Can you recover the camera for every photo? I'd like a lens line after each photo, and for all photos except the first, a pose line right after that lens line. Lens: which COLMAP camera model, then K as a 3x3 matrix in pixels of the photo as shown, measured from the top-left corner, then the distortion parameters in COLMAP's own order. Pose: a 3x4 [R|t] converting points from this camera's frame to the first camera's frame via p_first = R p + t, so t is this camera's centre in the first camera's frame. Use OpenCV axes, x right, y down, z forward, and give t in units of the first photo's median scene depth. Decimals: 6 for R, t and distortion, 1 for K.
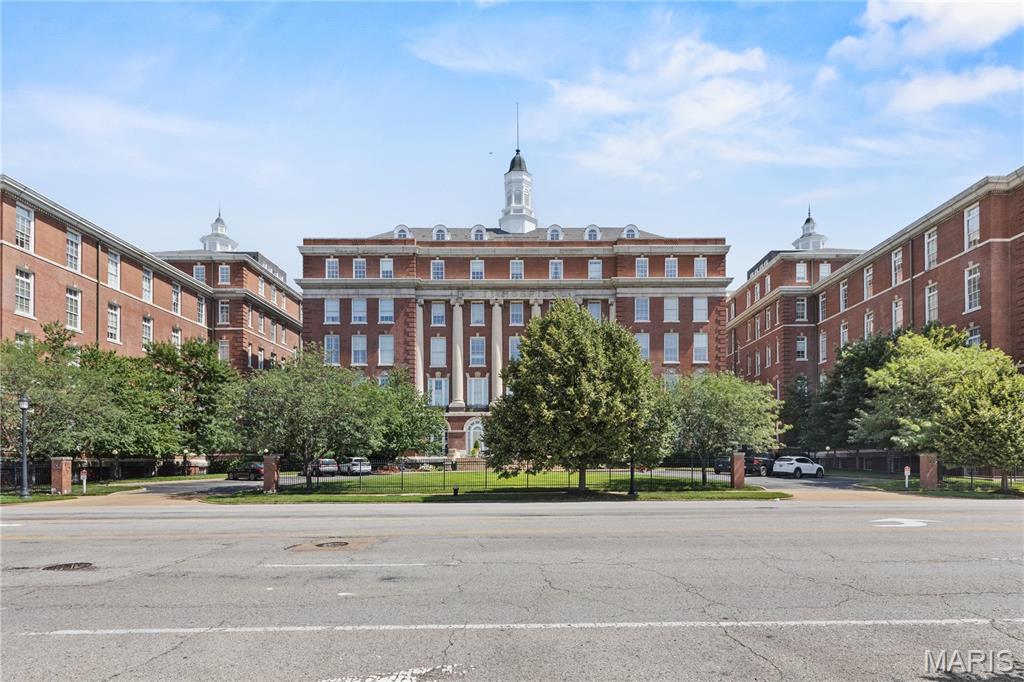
lens RADIAL K [[471.4, 0, 514.7], [0, 471.4, 339.3], [0, 0, 1]] dist [0.000610, -0.000133]
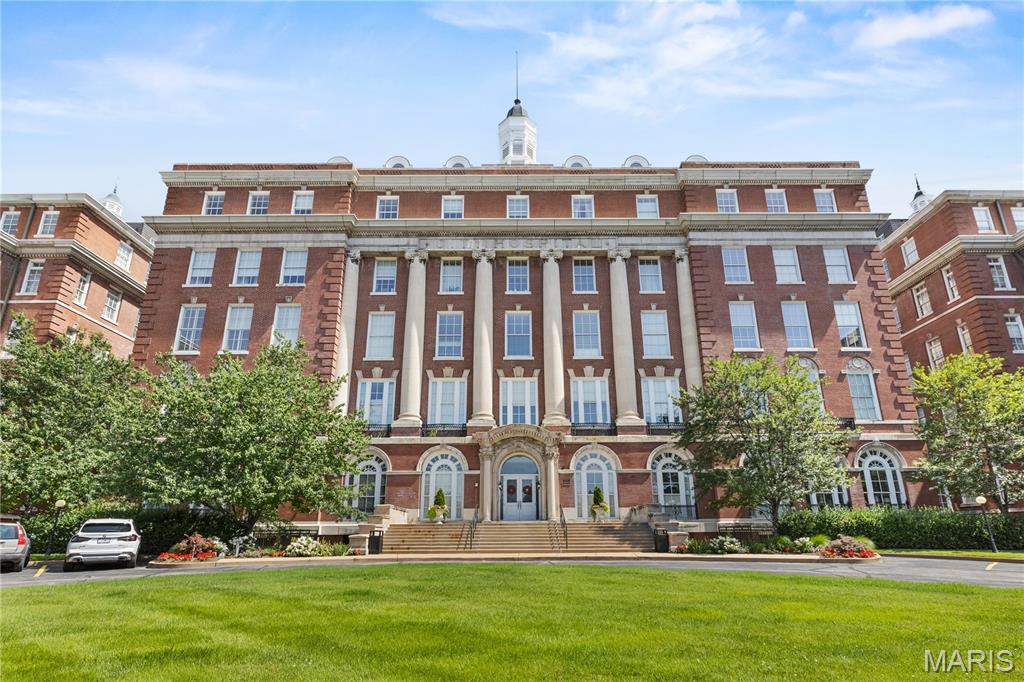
lens RADIAL K [[563.7, 0, 507.1], [0, 563.7, 338.7], [0, 0, 1]] dist [0.000175, -0.000323]
pose [[0.999976, 0.003683, -0.005888, -0.004842], [-0.004142, 0.996787, -0.079993, 0.080788], [0.005574, 0.080015, 0.996778, 0.308461]]
